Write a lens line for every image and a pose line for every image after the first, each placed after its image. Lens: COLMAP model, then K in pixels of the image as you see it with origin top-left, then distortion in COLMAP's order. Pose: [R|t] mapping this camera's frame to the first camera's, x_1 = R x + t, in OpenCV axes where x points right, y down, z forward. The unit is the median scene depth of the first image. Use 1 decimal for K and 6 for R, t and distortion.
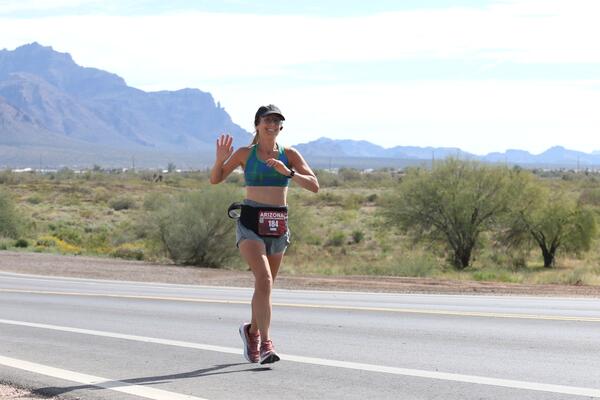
lens RADIAL K [[3277.9, 0, 300.0], [0, 3277.9, 200.0], [0, 0, 1]] dist [0.068650, -7.320092]
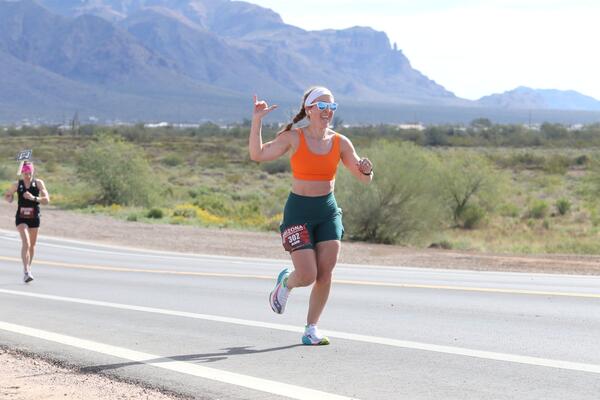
lens RADIAL K [[3277.9, 0, 300.0], [0, 3277.9, 200.0], [0, 0, 1]] dist [0.068650, -7.320092]
pose [[0.999900, 0.003780, -0.013596, -0.037279], [-0.003683, 0.999967, 0.007174, 0.003739], [0.013623, -0.007123, 0.999882, 0.174973]]
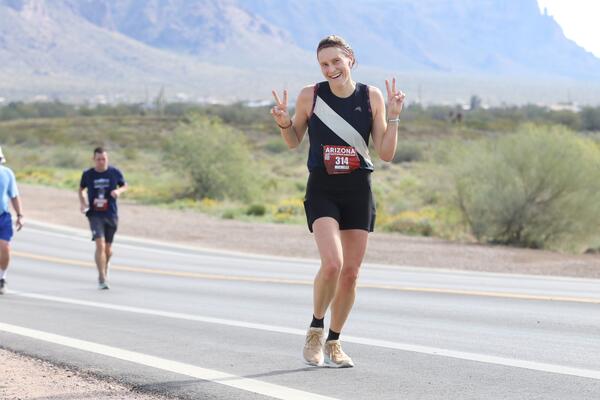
lens RADIAL K [[3651.0, 0, 300.0], [0, 3651.0, 200.0], [0, 0, 1]] dist [0.640903, -14.853103]
pose [[0.999386, 0.010394, -0.033471, -0.049943], [-0.010113, 0.999912, 0.008574, 0.004405], [0.033558, -0.008230, 0.999403, 0.232737]]
